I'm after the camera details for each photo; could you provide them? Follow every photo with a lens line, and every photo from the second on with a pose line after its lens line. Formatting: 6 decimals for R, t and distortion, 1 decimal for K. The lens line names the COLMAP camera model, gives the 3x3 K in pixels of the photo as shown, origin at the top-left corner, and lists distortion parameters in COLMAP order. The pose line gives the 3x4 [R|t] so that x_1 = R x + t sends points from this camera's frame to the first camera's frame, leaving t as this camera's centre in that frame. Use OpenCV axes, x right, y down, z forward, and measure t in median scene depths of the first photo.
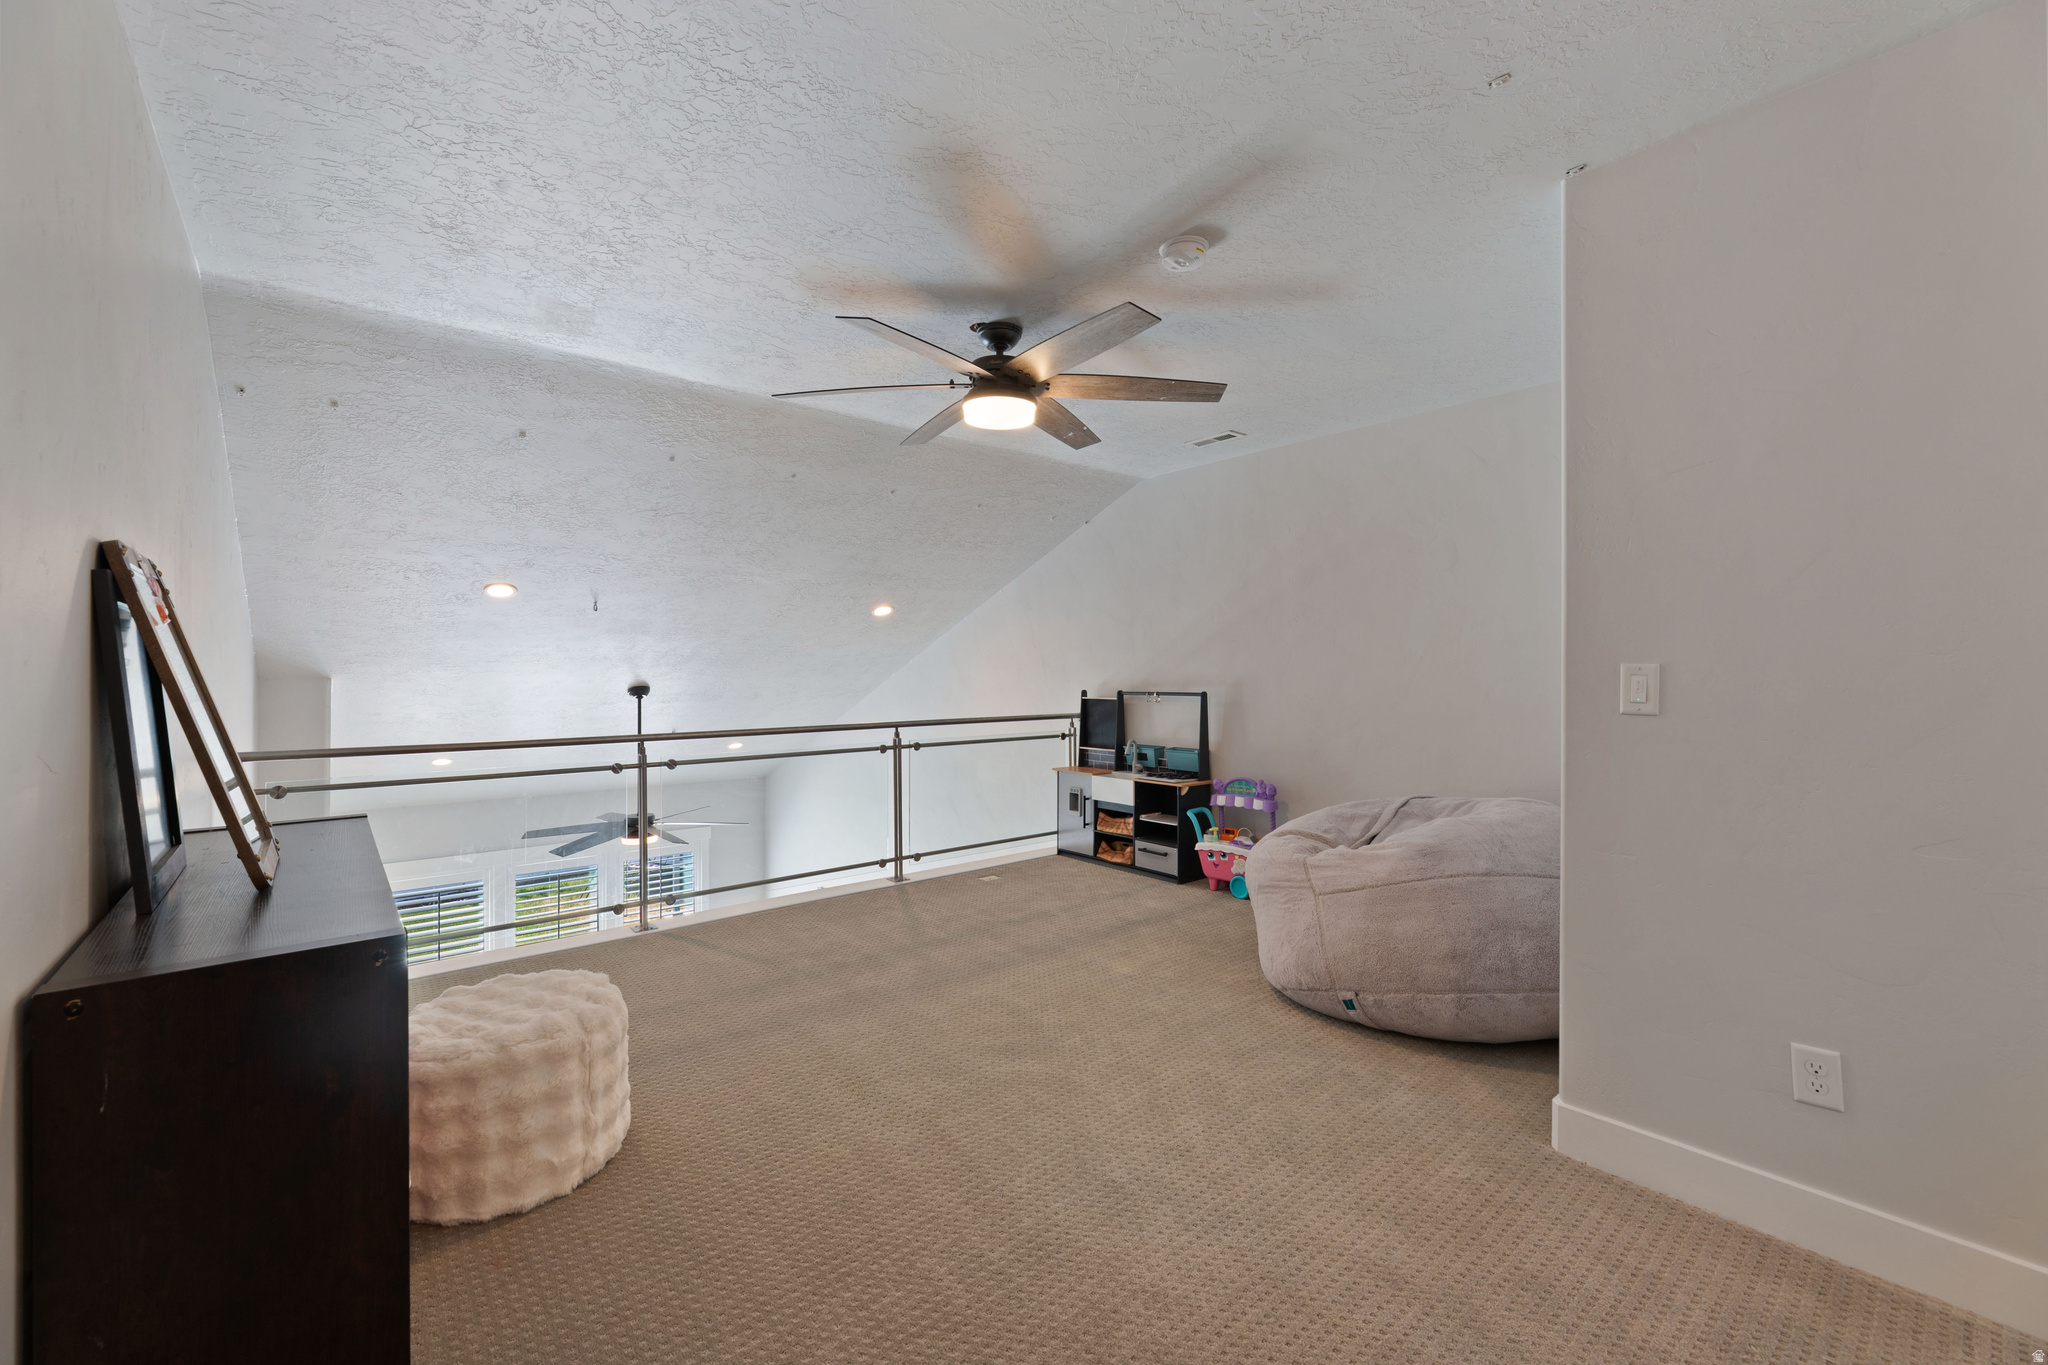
lens RADIAL K [[831.2, 0, 1026.1], [0, 831.2, 682.9], [0, 0, 1]] dist [-0.008038, 0.000156]
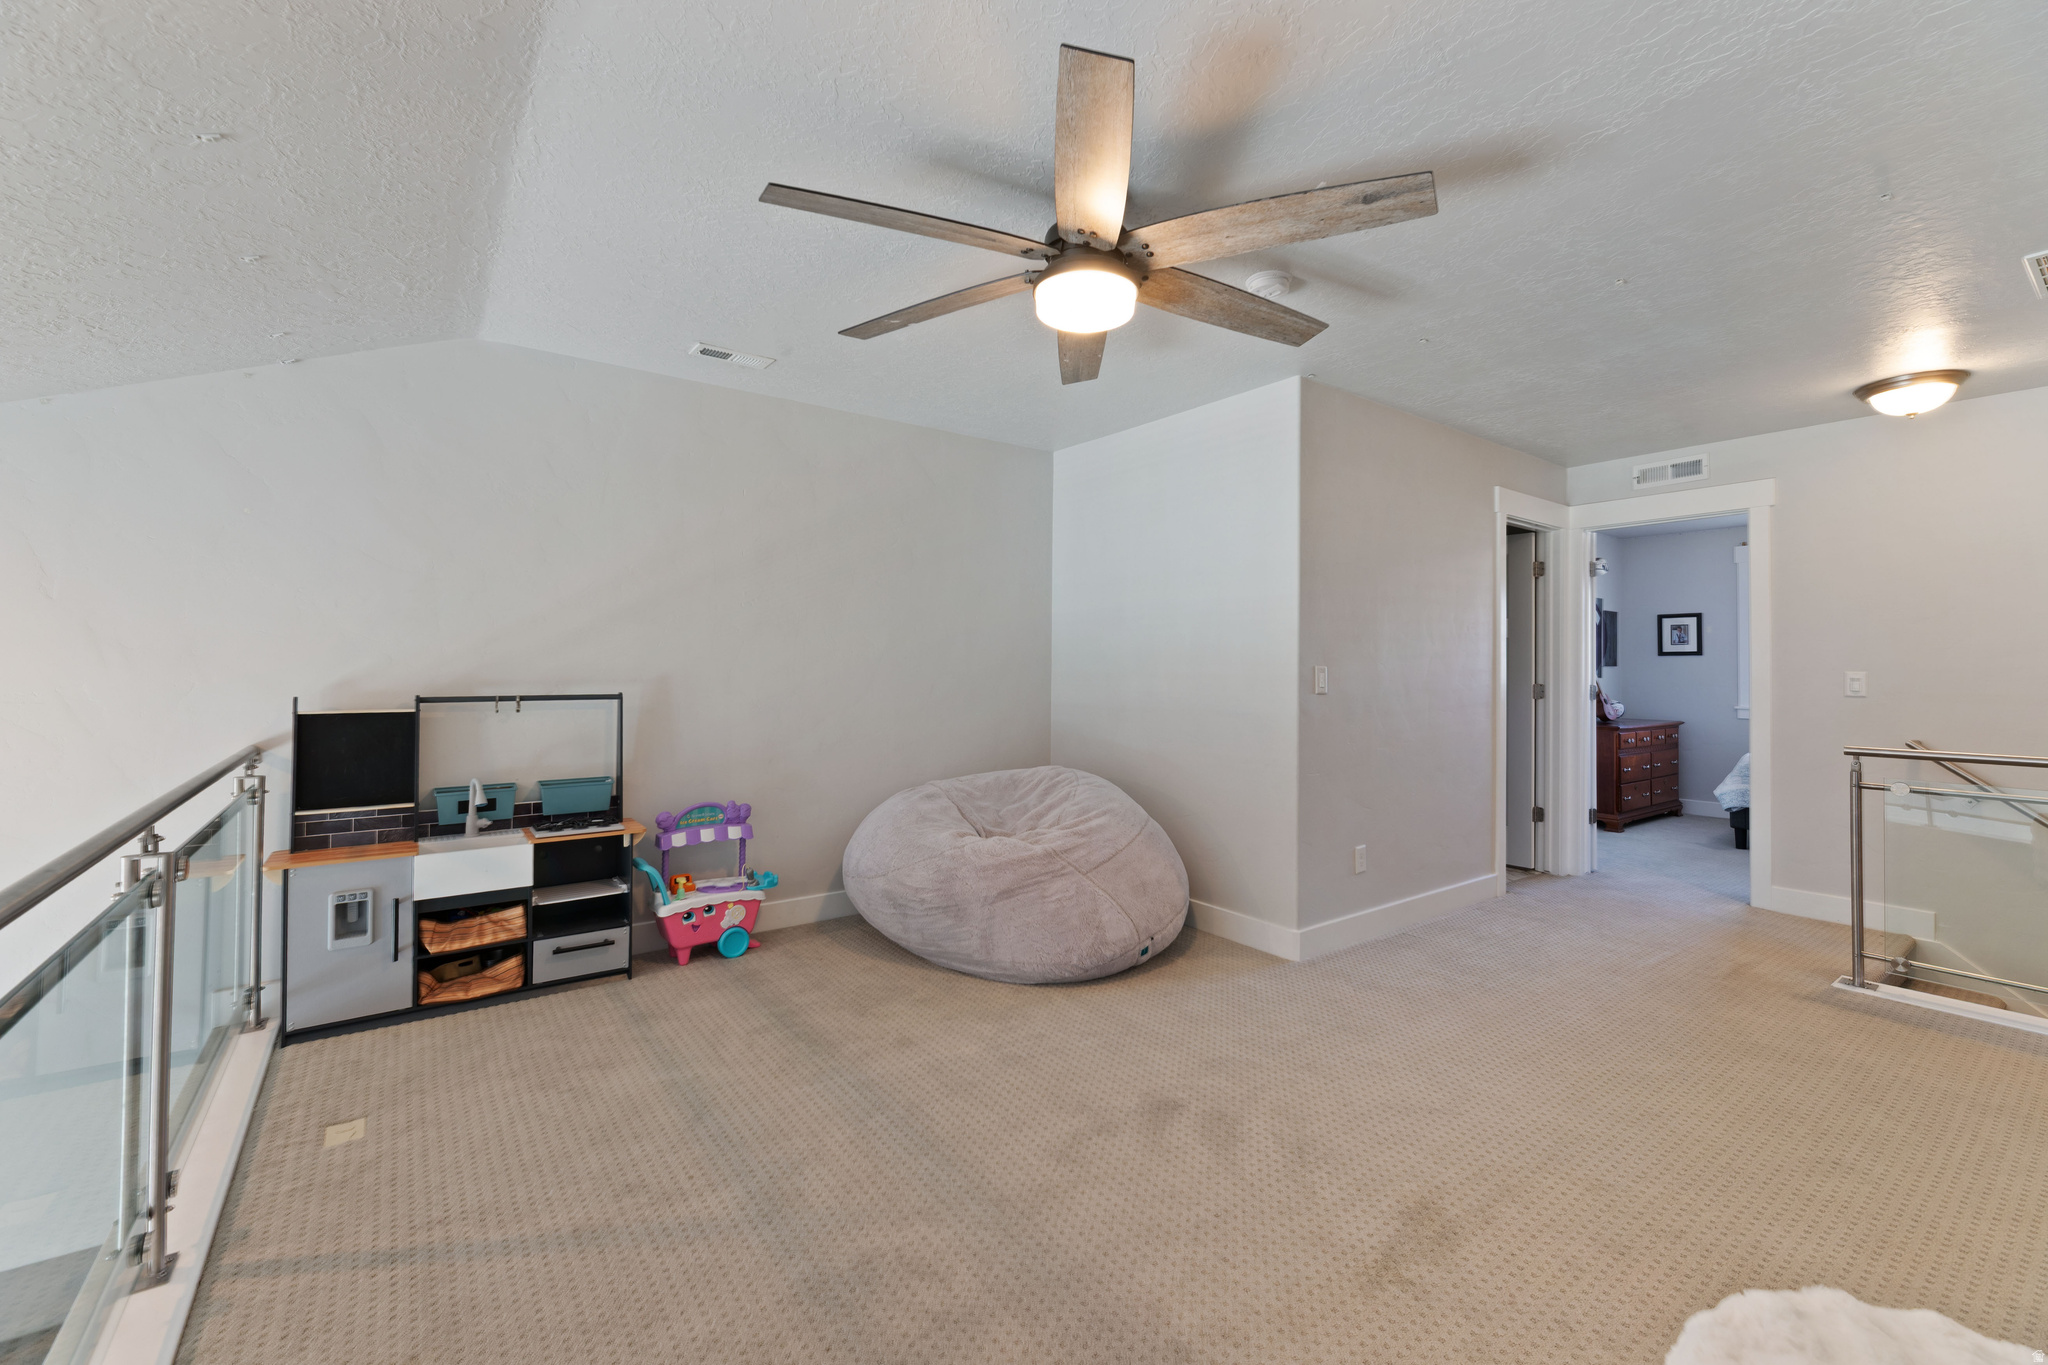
lens RADIAL K [[831.2, 0, 1028.1], [0, 831.2, 663.0], [0, 0, 1]] dist [-0.008038, 0.000156]
pose [[0.067095, 0.009886, 0.997698, -0.463809], [0.002142, 0.999947, -0.010053, -0.006658], [-0.997744, 0.002812, 0.067070, 0.623499]]
